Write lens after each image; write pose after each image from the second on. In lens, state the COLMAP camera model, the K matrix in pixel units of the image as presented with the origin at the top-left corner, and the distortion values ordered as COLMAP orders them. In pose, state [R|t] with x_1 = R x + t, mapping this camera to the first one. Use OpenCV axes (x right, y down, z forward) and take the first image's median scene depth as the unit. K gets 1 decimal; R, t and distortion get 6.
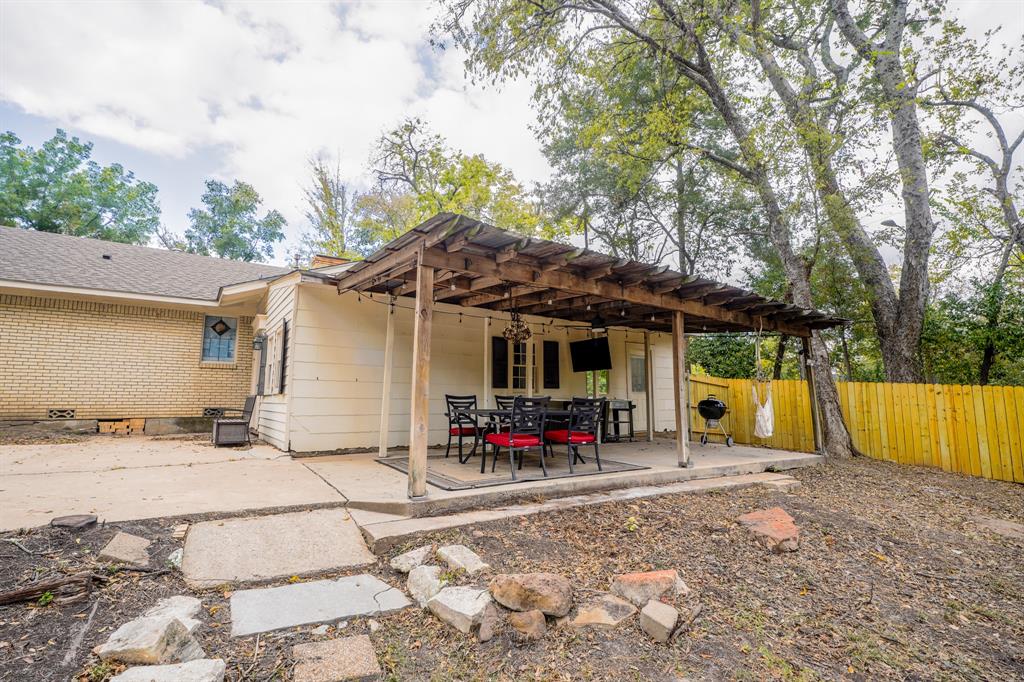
lens RADIAL K [[467.4, 0, 511.9], [0, 467.4, 340.7], [0, 0, 1]] dist [-0.004780, 0.002156]
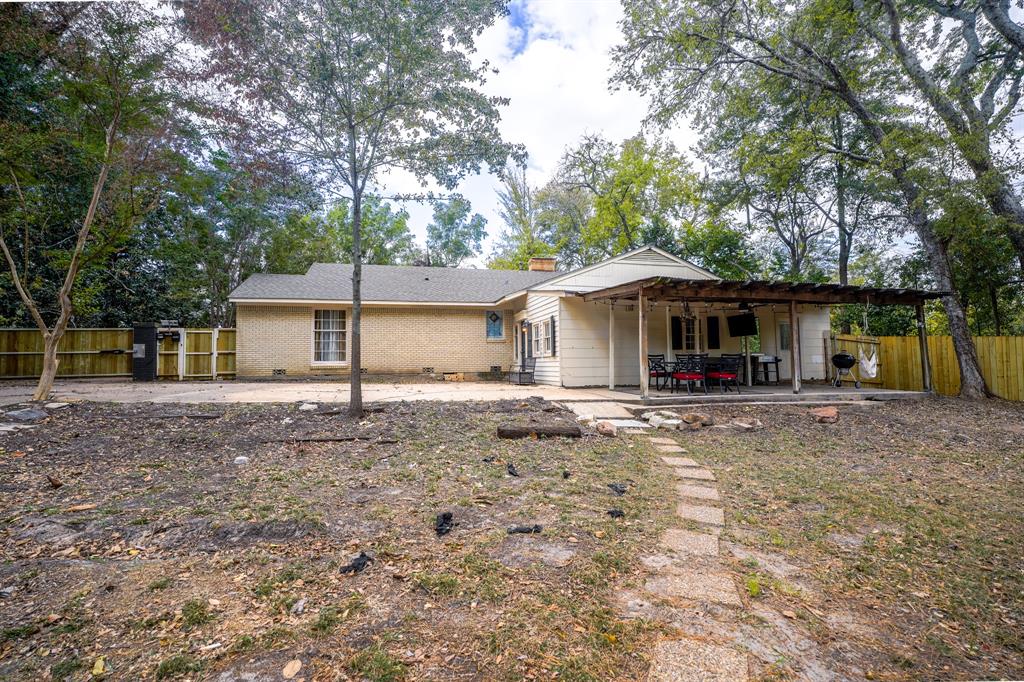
lens RADIAL K [[467.4, 0, 510.1], [0, 467.4, 336.4], [0, 0, 1]] dist [-0.004780, 0.002156]
pose [[0.937872, -0.036601, -0.345046, -0.008593], [0.060226, 0.996498, 0.057998, -0.061250], [0.341715, -0.075175, 0.936792, -0.594070]]
